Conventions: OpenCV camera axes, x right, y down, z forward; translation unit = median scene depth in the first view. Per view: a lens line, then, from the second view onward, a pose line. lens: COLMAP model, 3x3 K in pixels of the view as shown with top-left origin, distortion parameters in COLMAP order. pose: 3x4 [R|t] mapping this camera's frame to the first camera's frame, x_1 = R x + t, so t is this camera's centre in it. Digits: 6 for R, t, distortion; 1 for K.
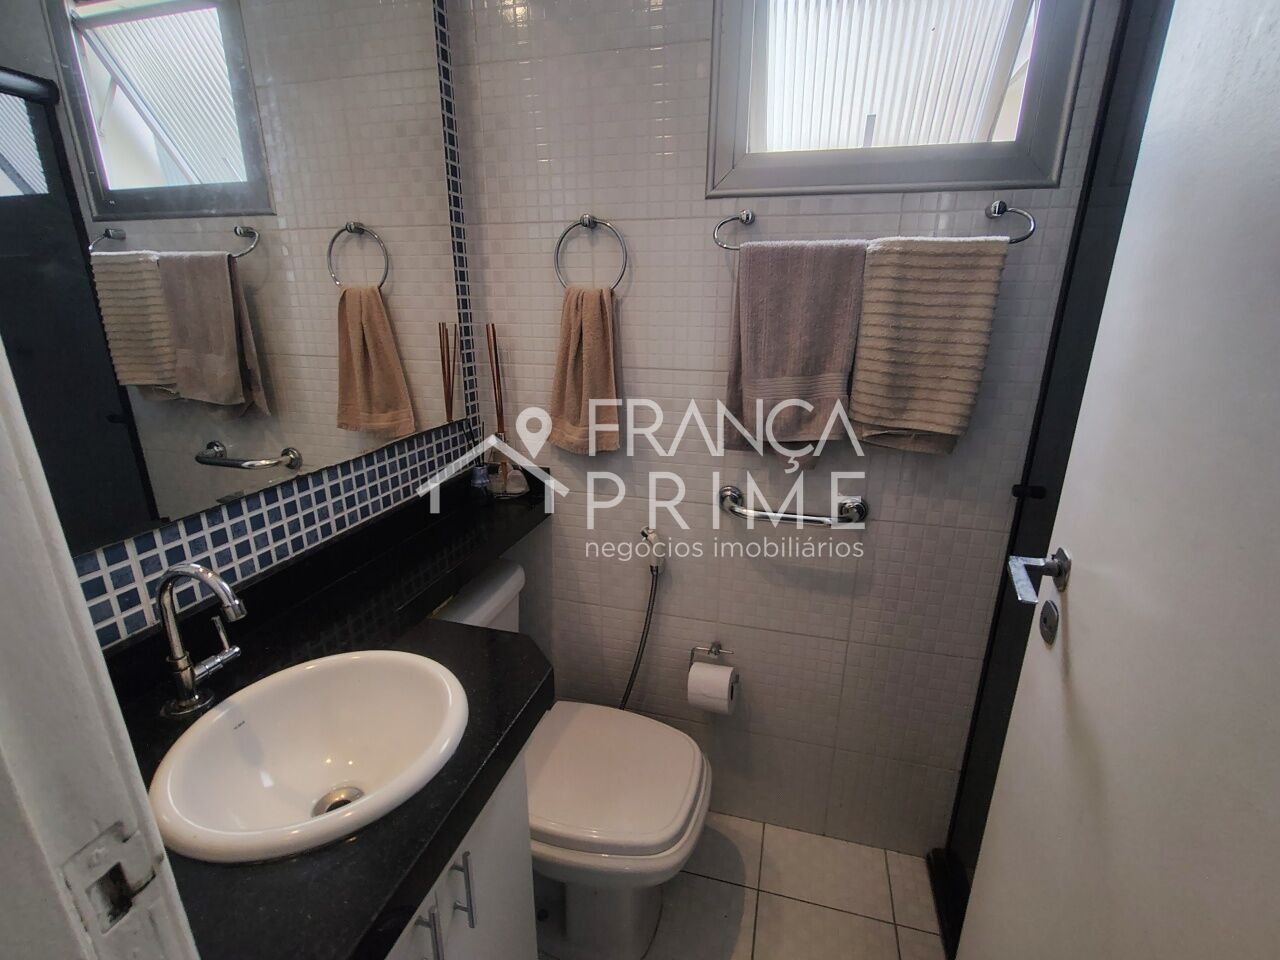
lens RADIAL K [[586.3, 0, 639.4], [0, 586.3, 483.8], [0, 0, 1]] dist [-0.005940, 0.001674]
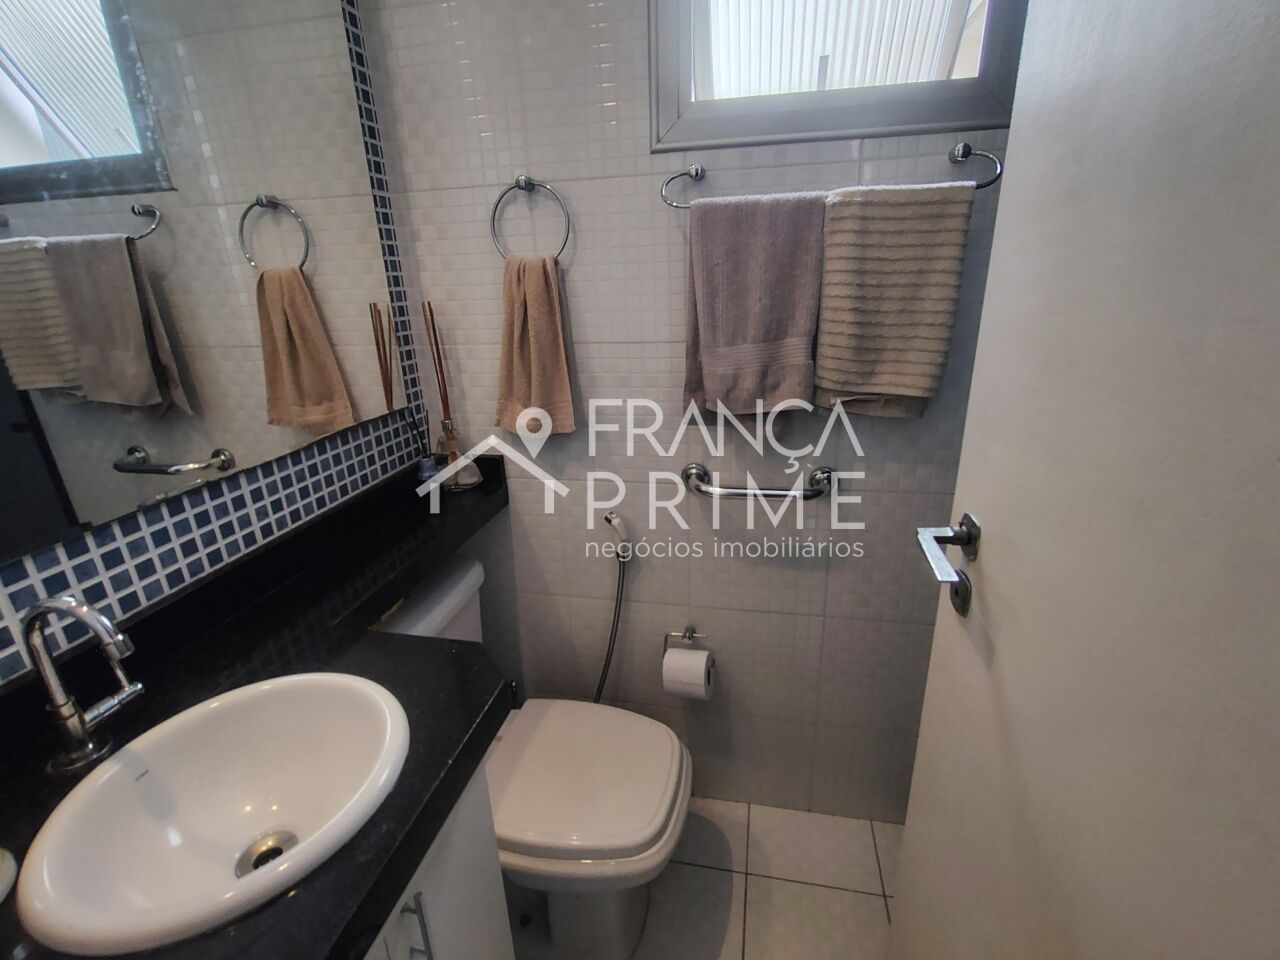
lens RADIAL K [[586.3, 0, 640.7], [0, 586.3, 482.6], [0, 0, 1]] dist [-0.005940, 0.001674]
pose [[0.997107, -0.058733, 0.048242, 0.021389], [0.056983, 0.997693, 0.036887, -0.005989], [-0.050297, -0.034031, 0.998154, 0.062388]]
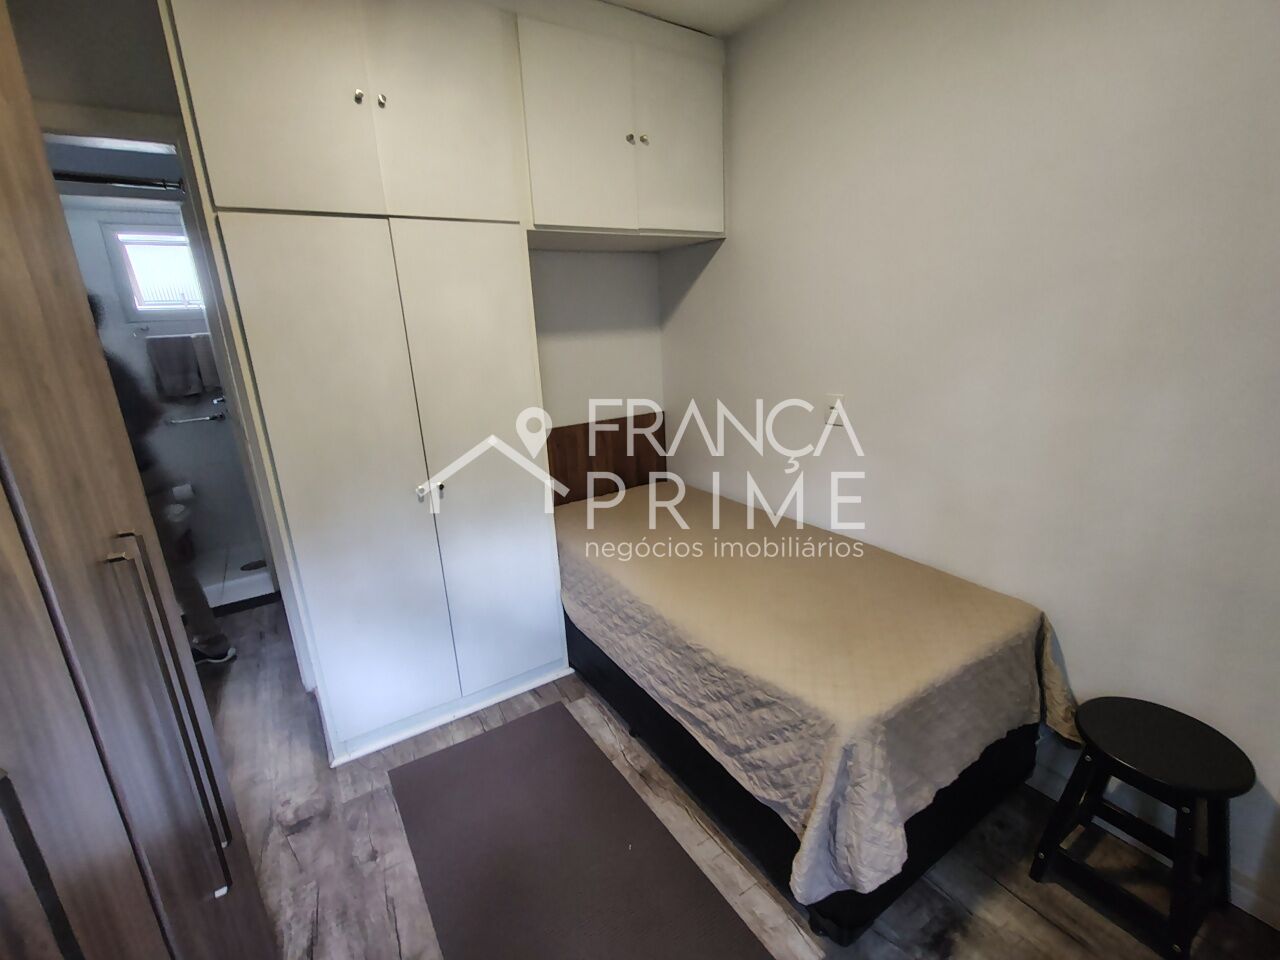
lens RADIAL K [[586.3, 0, 642.7], [0, 586.3, 479.0], [0, 0, 1]] dist [-0.005940, 0.001674]
pose [[0.665831, -0.231487, 0.709284, -0.422576], [0.269463, 0.961095, 0.060715, 0.799925], [-0.695744, 0.150700, 0.702304, -2.753422]]
